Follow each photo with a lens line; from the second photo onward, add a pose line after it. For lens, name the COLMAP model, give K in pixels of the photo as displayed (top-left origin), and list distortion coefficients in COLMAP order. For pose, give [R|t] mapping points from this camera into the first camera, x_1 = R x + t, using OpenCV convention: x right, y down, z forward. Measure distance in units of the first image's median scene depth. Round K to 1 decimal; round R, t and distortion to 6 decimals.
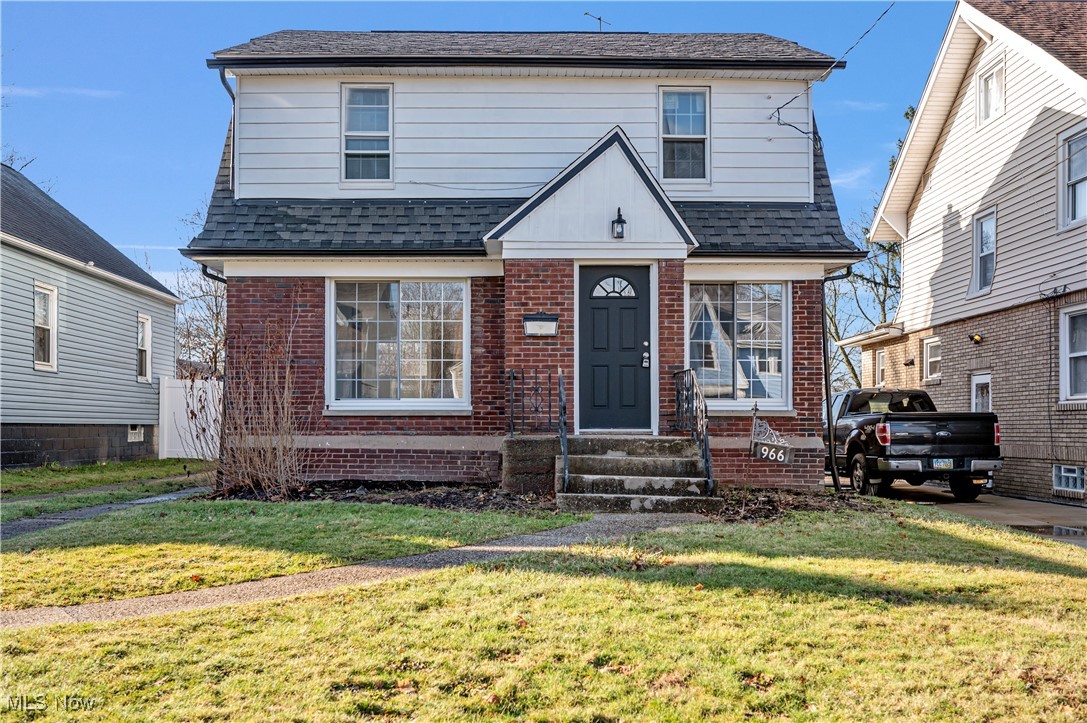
lens RADIAL K [[925.1, 0, 541.9], [0, 925.1, 369.1], [0, 0, 1]] dist [0.000252, -0.006073]
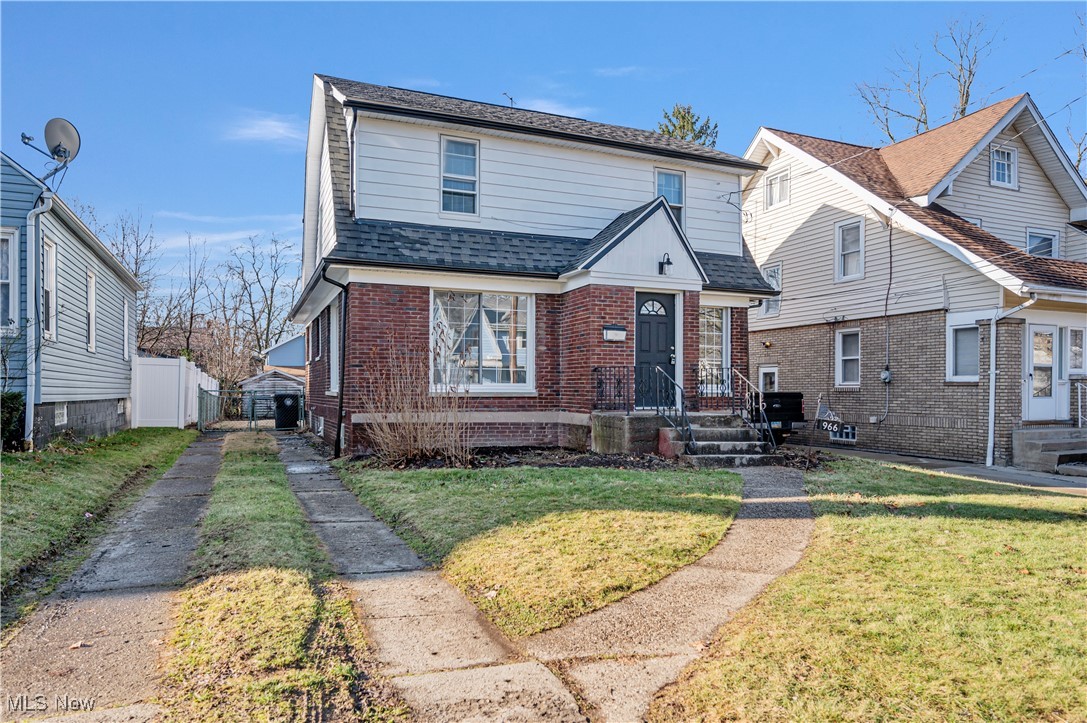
lens RADIAL K [[681.8, 0, 543.7], [0, 681.8, 356.6], [0, 0, 1]] dist [0.003324, 0.000914]
pose [[0.929298, 0.020881, 0.368741, -0.433515], [-0.025764, 0.999633, 0.008324, -0.016451], [-0.368432, -0.017236, 0.929495, 0.075088]]
